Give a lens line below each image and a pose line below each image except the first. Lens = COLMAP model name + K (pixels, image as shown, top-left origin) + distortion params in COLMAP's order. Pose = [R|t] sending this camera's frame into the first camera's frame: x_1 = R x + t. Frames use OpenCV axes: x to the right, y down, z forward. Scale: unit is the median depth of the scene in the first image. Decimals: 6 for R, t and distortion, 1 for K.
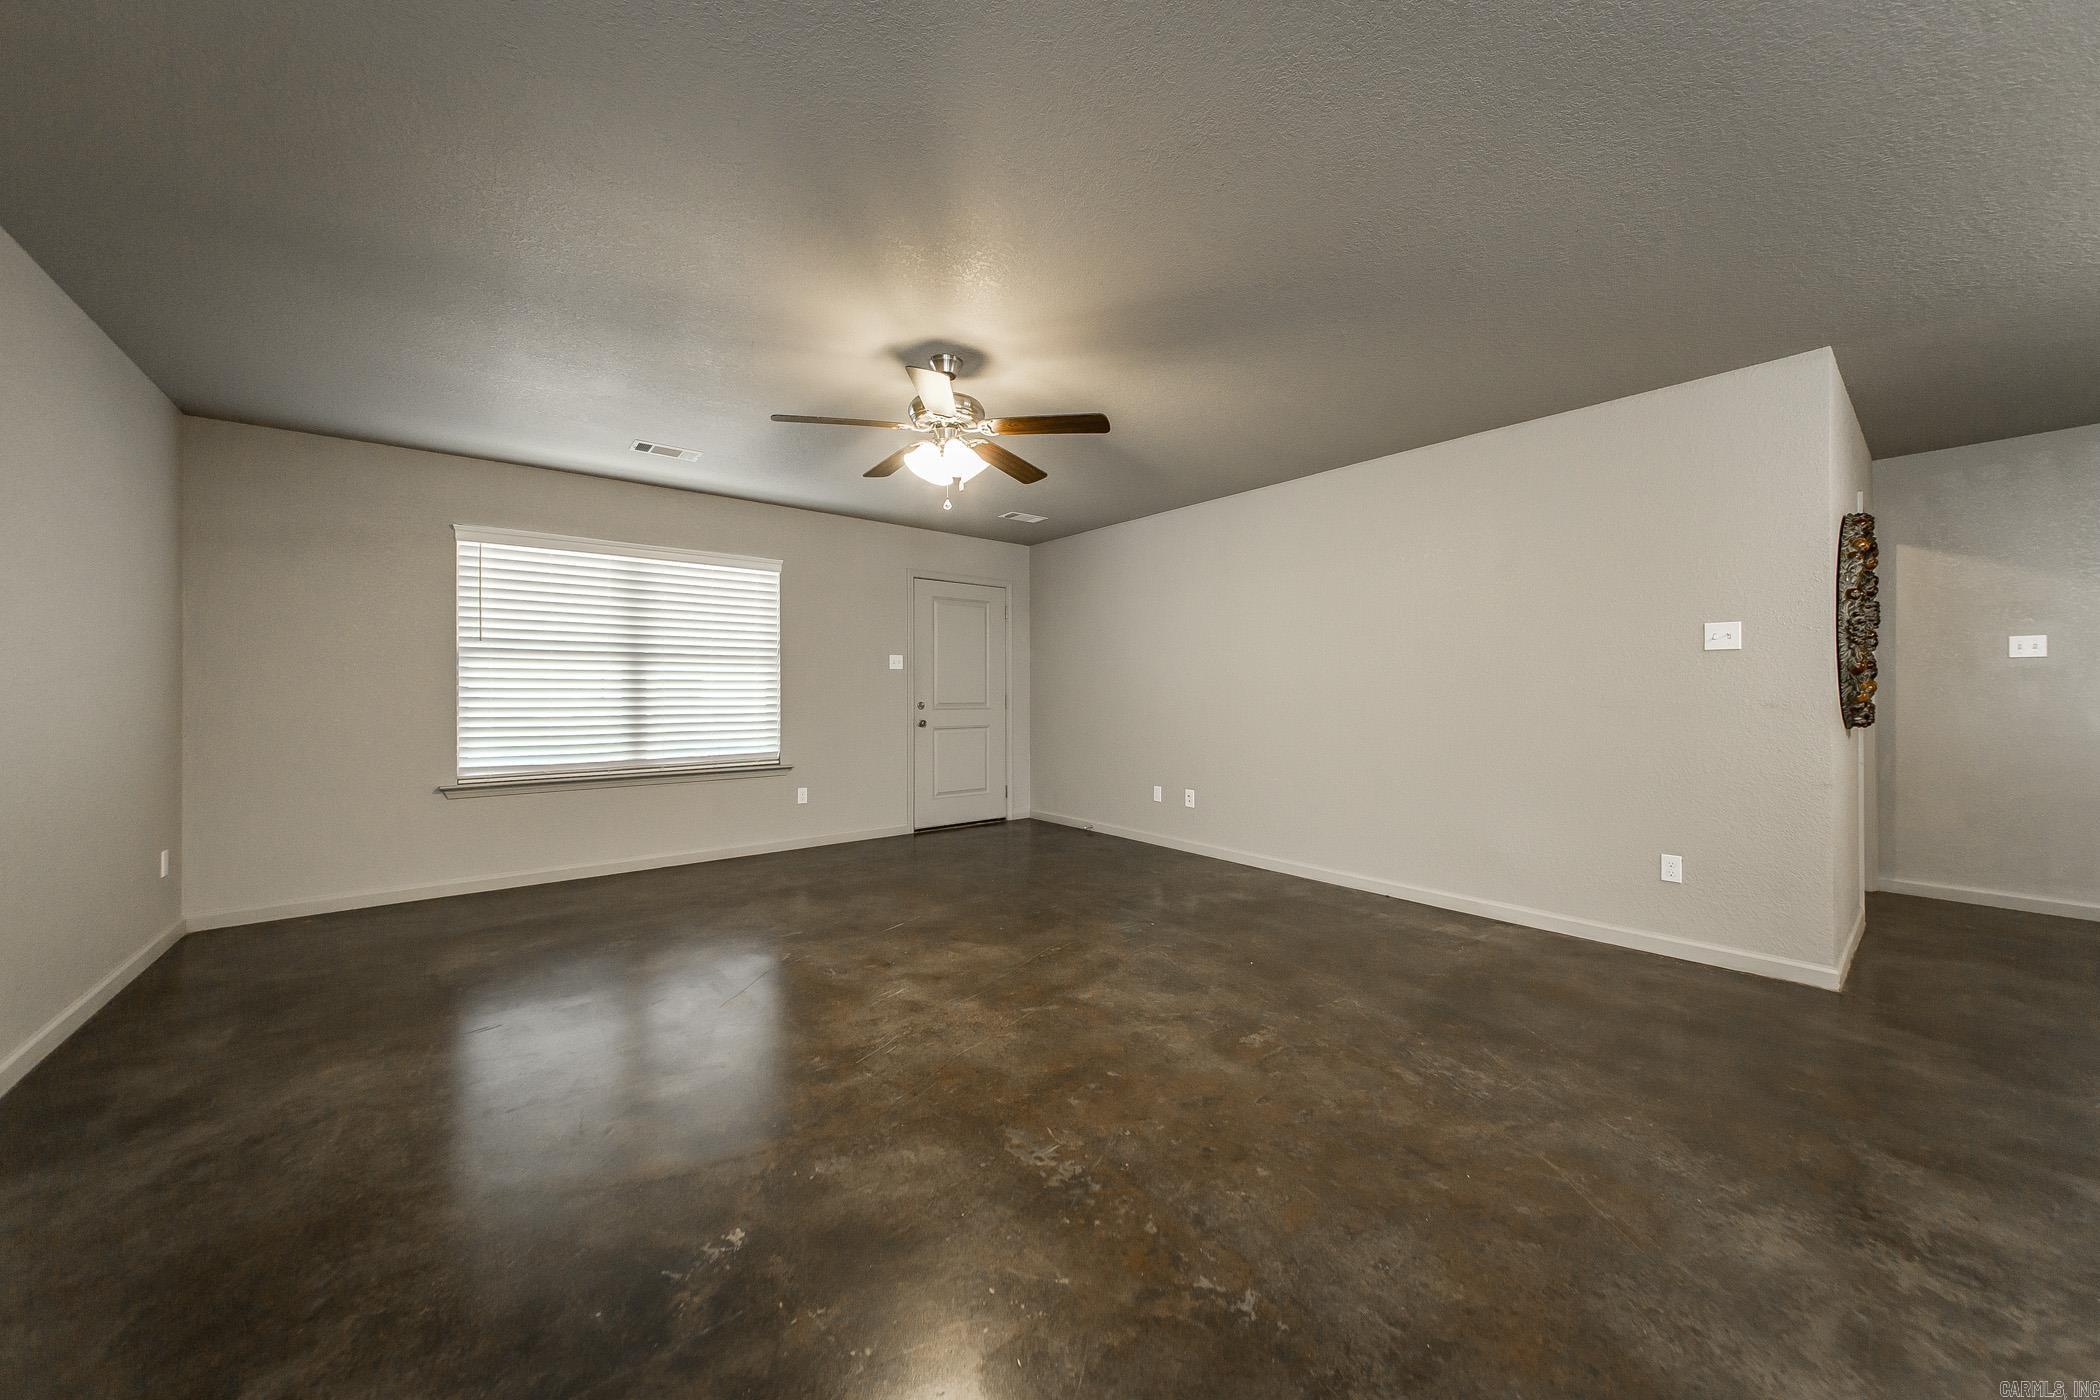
lens RADIAL K [[756.9, 0, 1046.2], [0, 756.9, 703.4], [0, 0, 1]] dist [-0.002561, 0.000330]
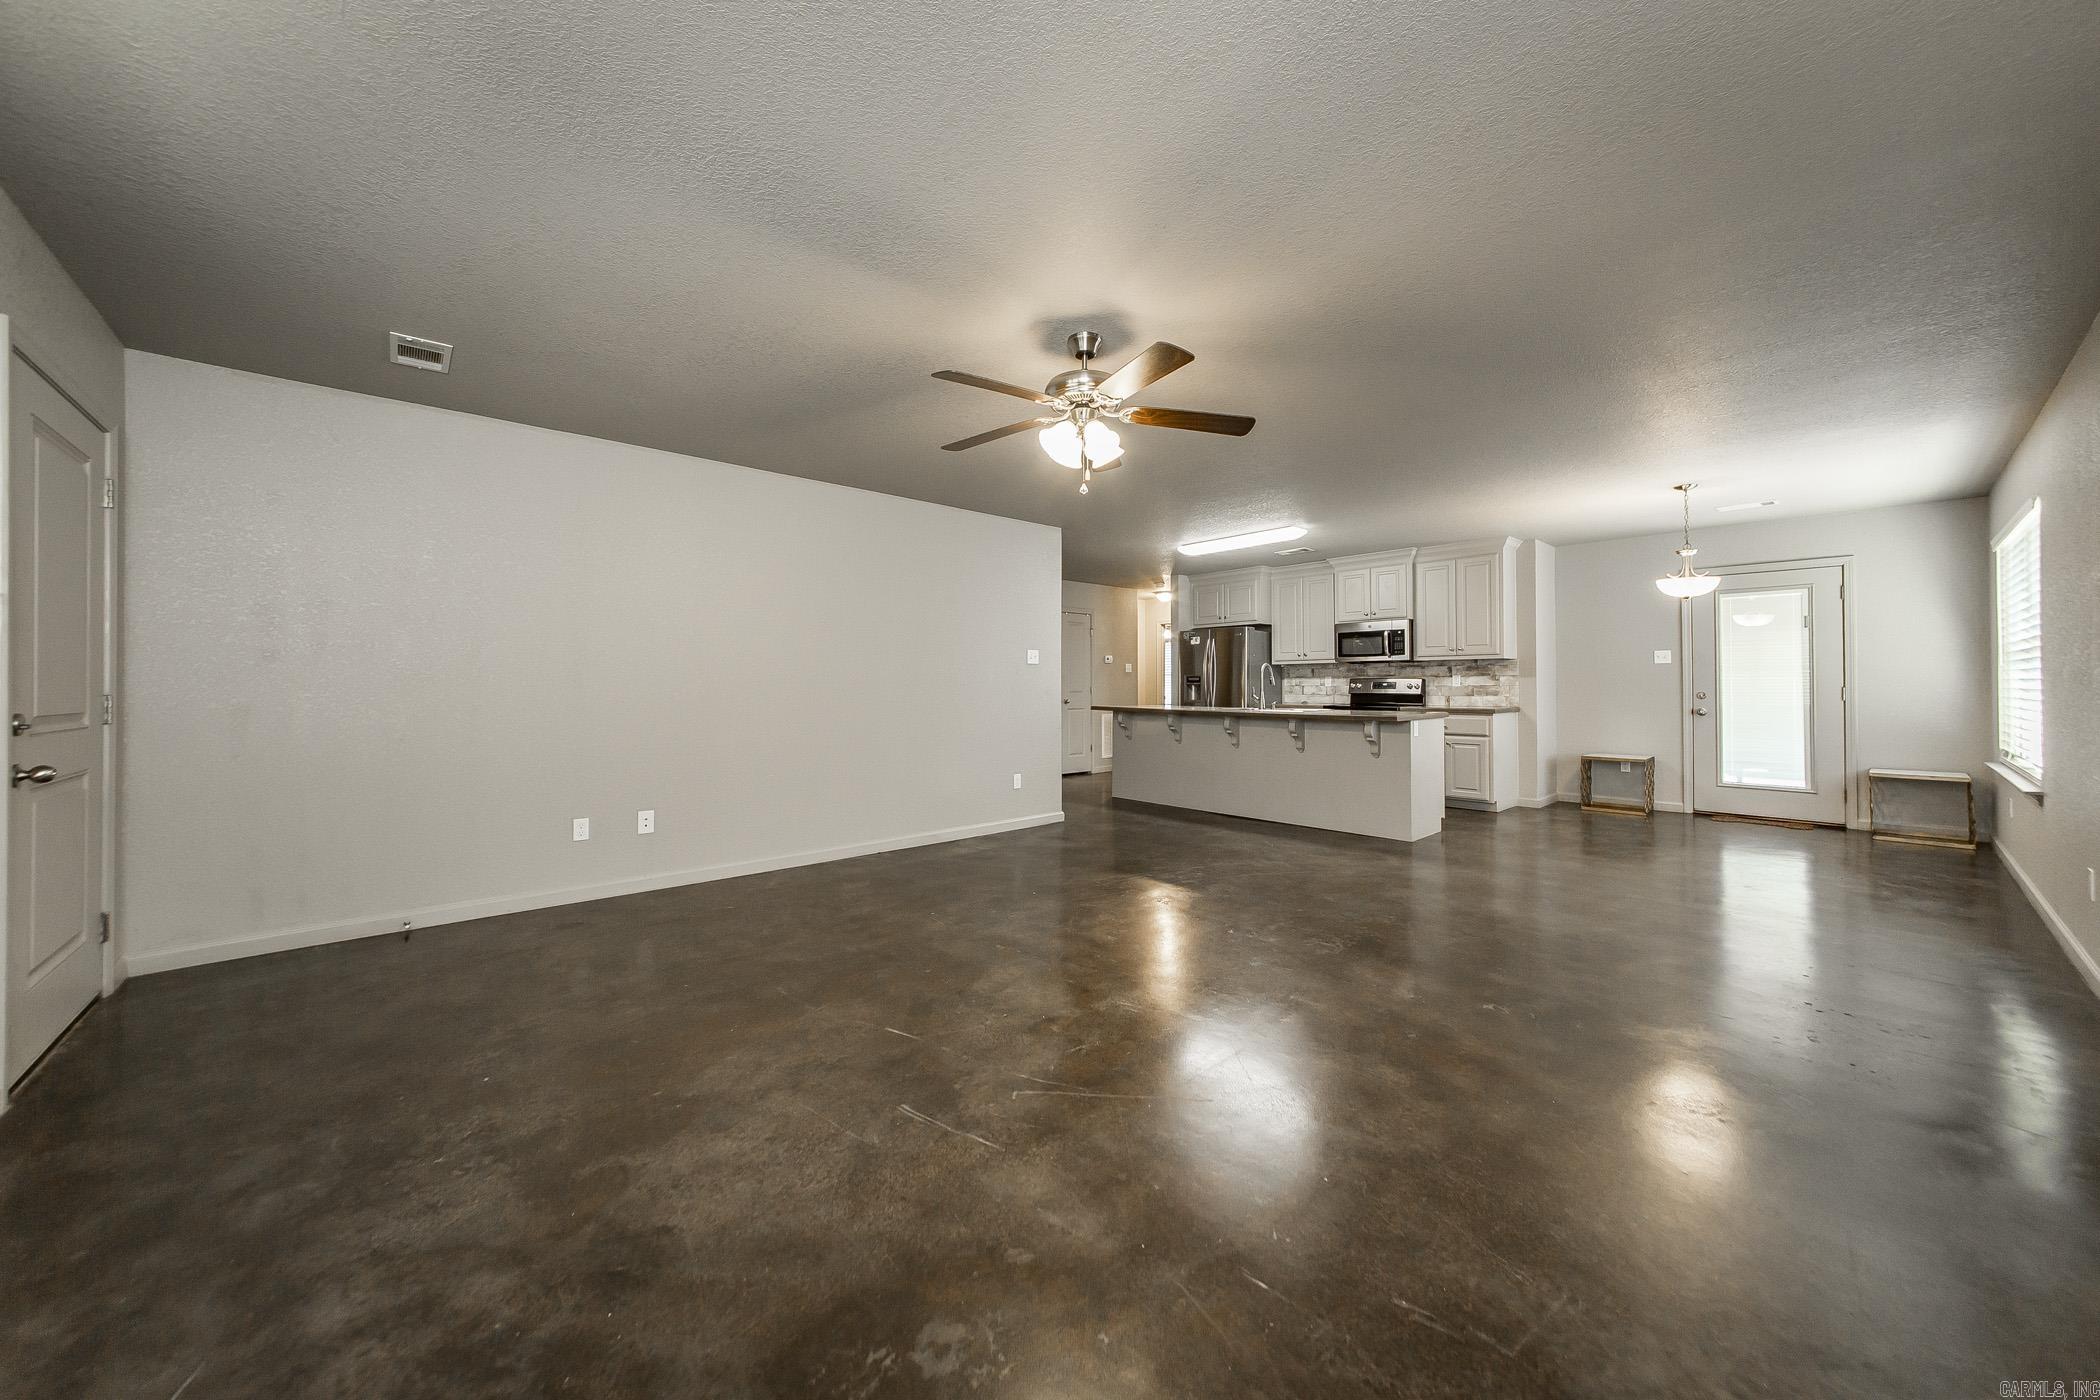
lens RADIAL K [[756.9, 0, 1046.5], [0, 756.9, 685.1], [0, 0, 1]] dist [-0.002561, 0.000330]
pose [[-0.063844, 0.000084, 0.997960, -0.753462], [0.017148, 0.999852, 0.001012, -0.012595], [-0.997813, 0.017178, -0.063836, 0.770702]]
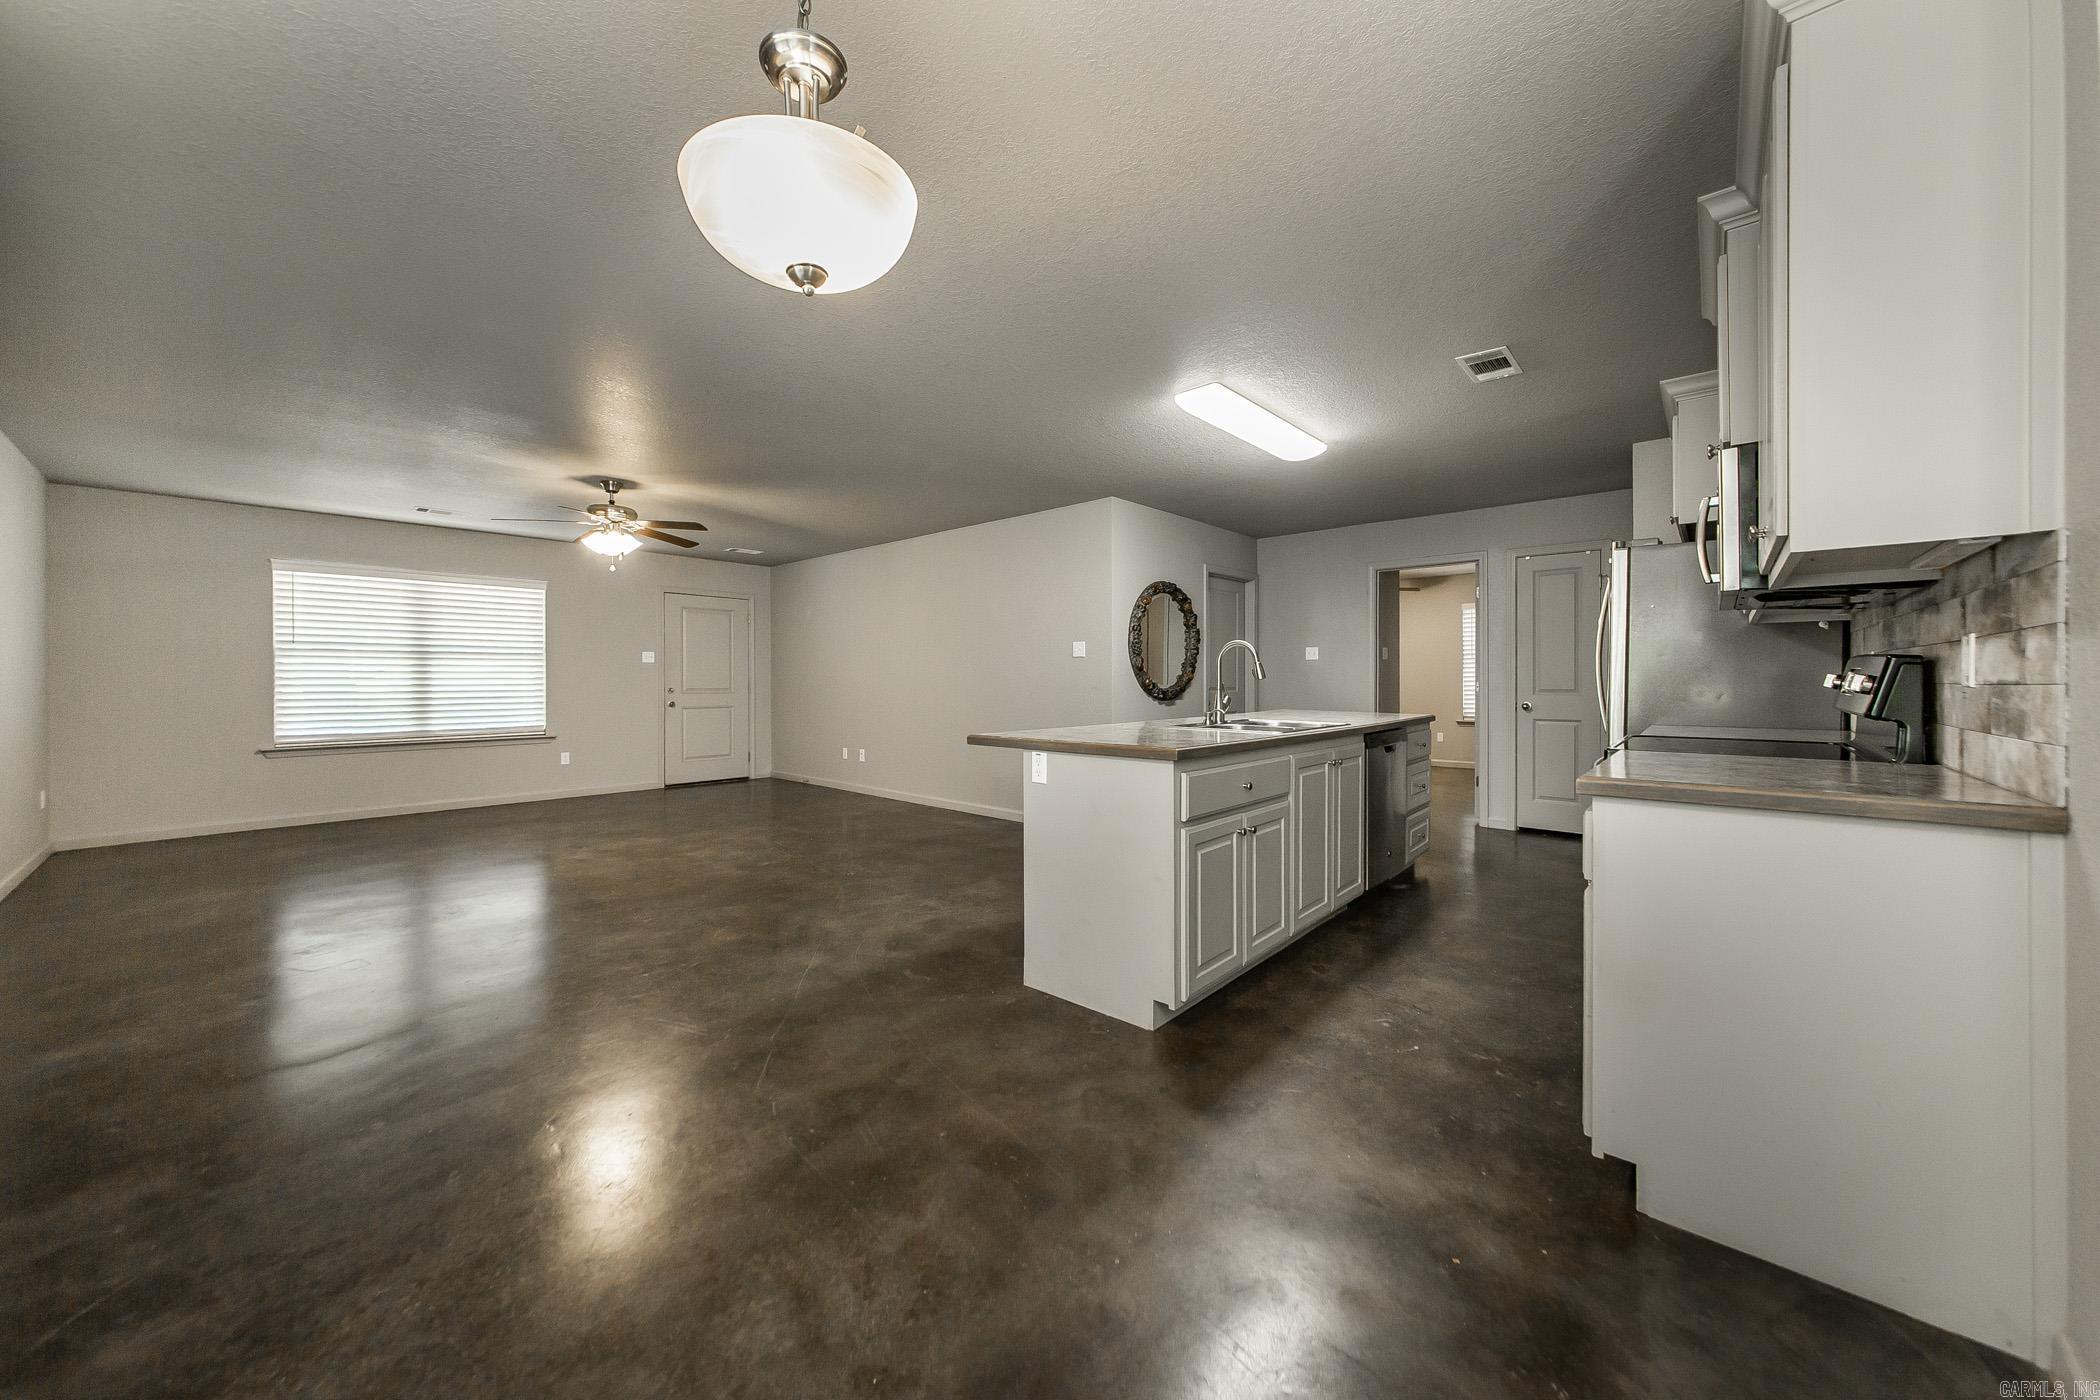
lens RADIAL K [[756.9, 0, 1046.5], [0, 756.9, 690.5], [0, 0, 1]] dist [-0.002561, 0.000330]
pose [[0.987668, -0.002890, 0.156537, 0.376524], [0.002912, 0.999996, 0.000089, 0.006547], [-0.156536, 0.000368, 0.987672, -0.550420]]
